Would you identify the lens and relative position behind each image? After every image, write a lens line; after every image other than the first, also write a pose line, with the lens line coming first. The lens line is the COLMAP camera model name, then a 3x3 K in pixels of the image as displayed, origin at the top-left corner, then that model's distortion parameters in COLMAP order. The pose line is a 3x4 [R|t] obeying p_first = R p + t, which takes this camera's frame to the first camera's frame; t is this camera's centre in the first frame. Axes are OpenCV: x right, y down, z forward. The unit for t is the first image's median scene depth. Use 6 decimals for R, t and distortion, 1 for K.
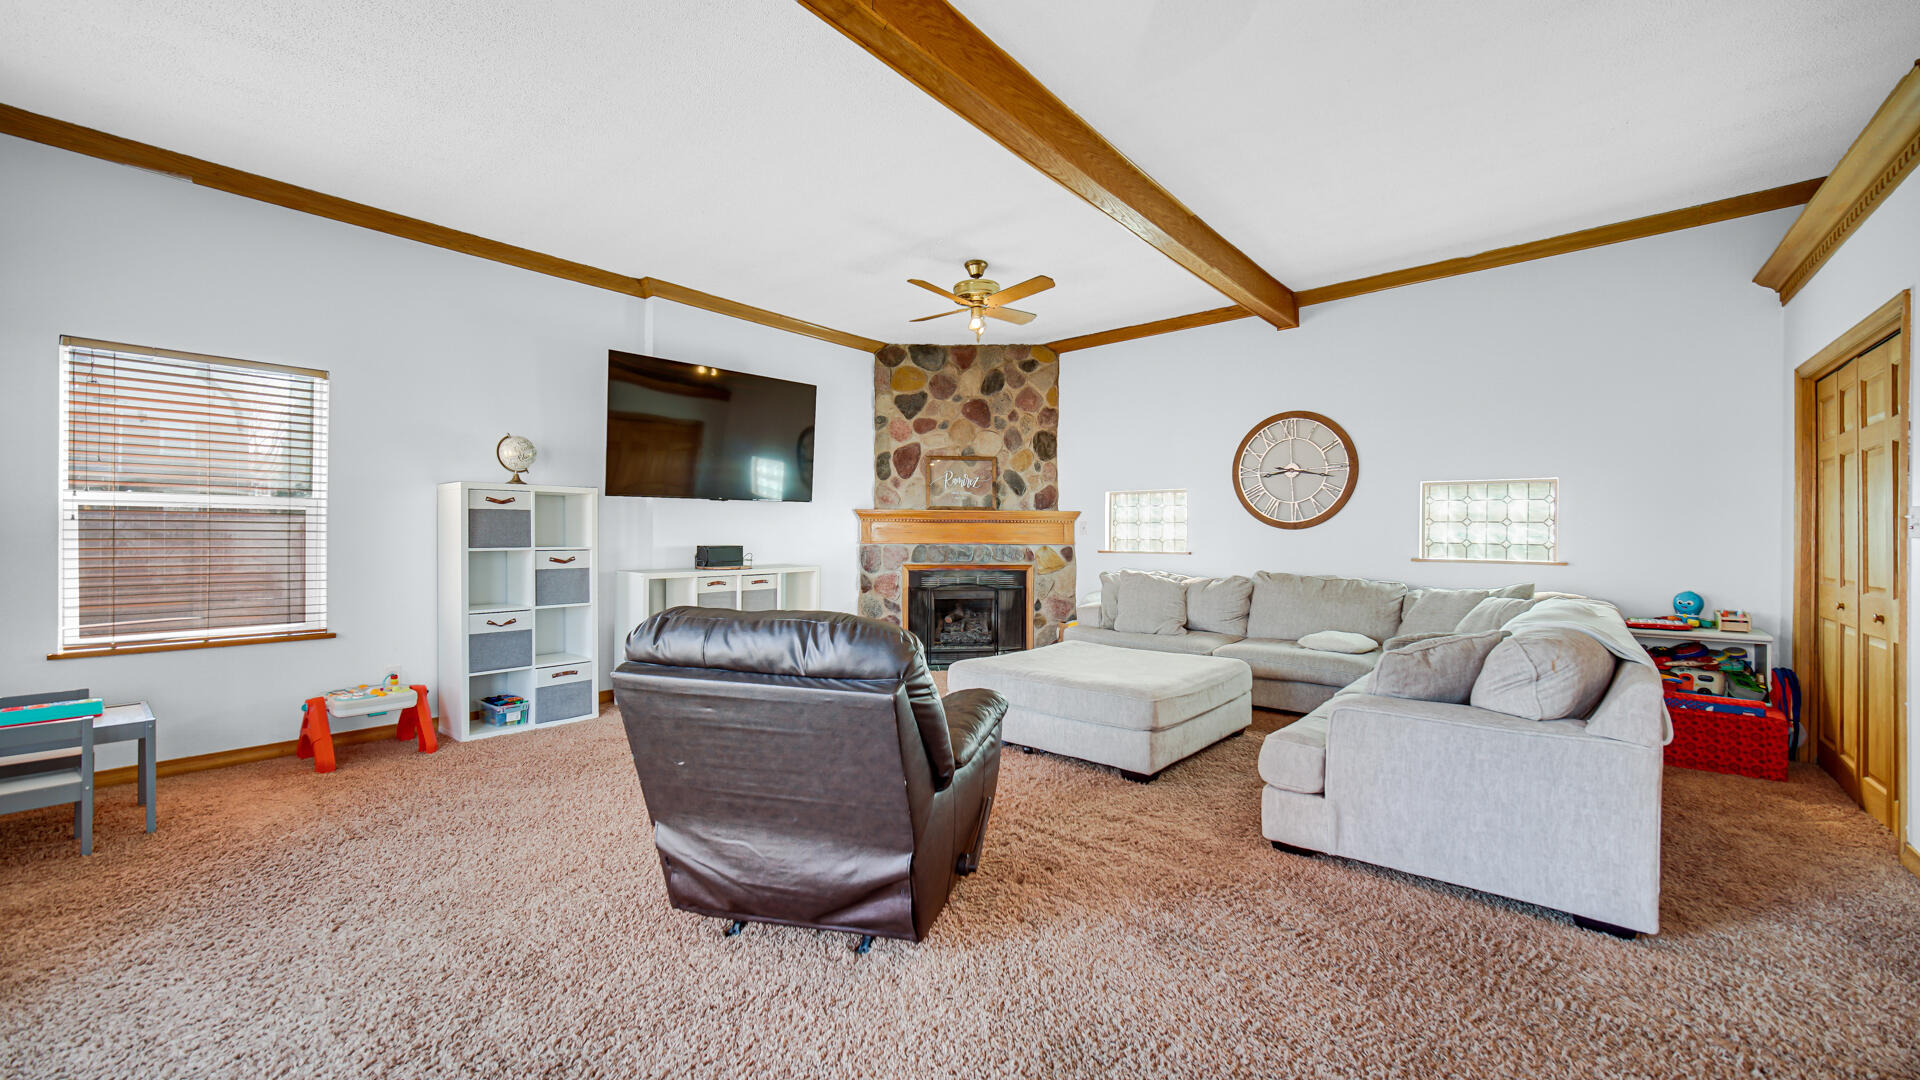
lens RADIAL K [[770.6, 0, 953.9], [0, 770.6, 537.4], [0, 0, 1]] dist [0.000992, 0.000154]
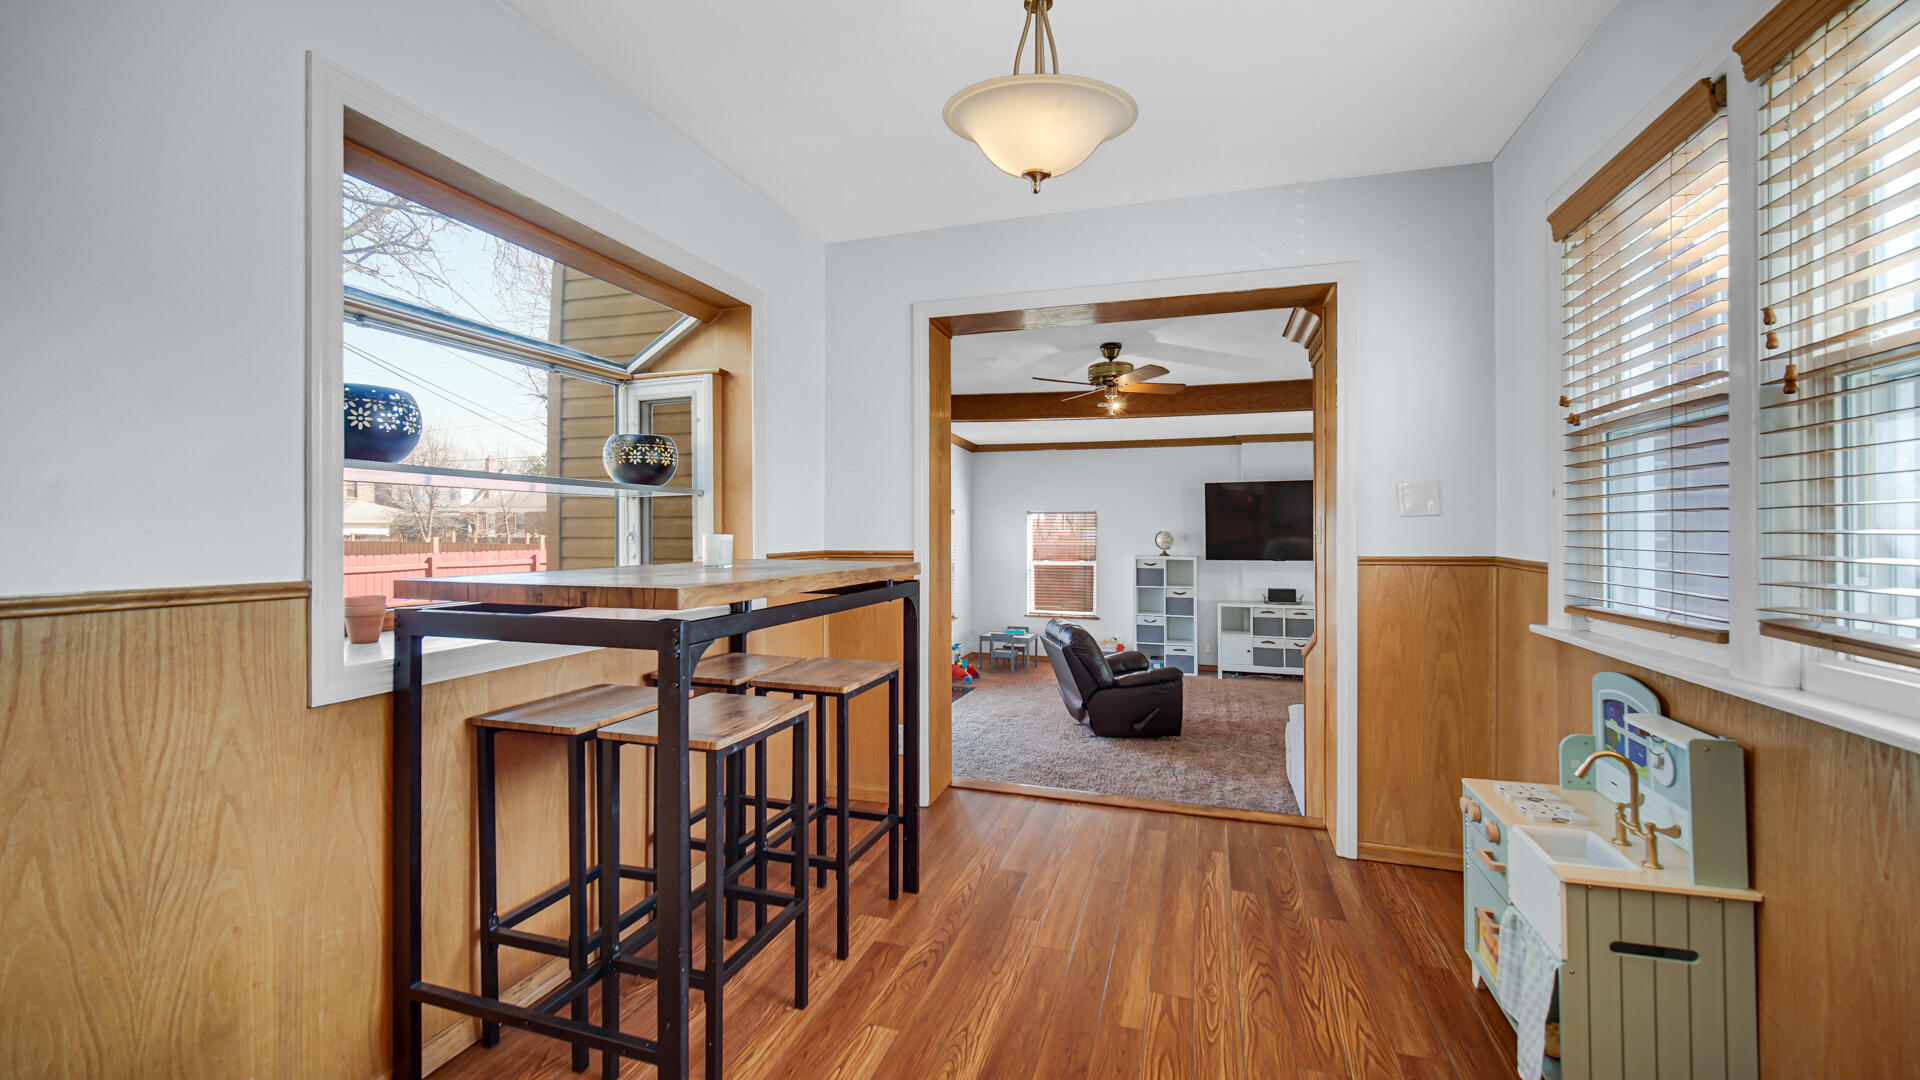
lens RADIAL K [[770.6, 0, 958.0], [0, 770.6, 534.2], [0, 0, 1]] dist [0.000992, 0.000154]
pose [[0.356431, -0.000933, -0.934321, 1.187596], [-0.003680, 0.999990, -0.002403, -0.120367], [0.934314, 0.004294, 0.356424, -0.258831]]
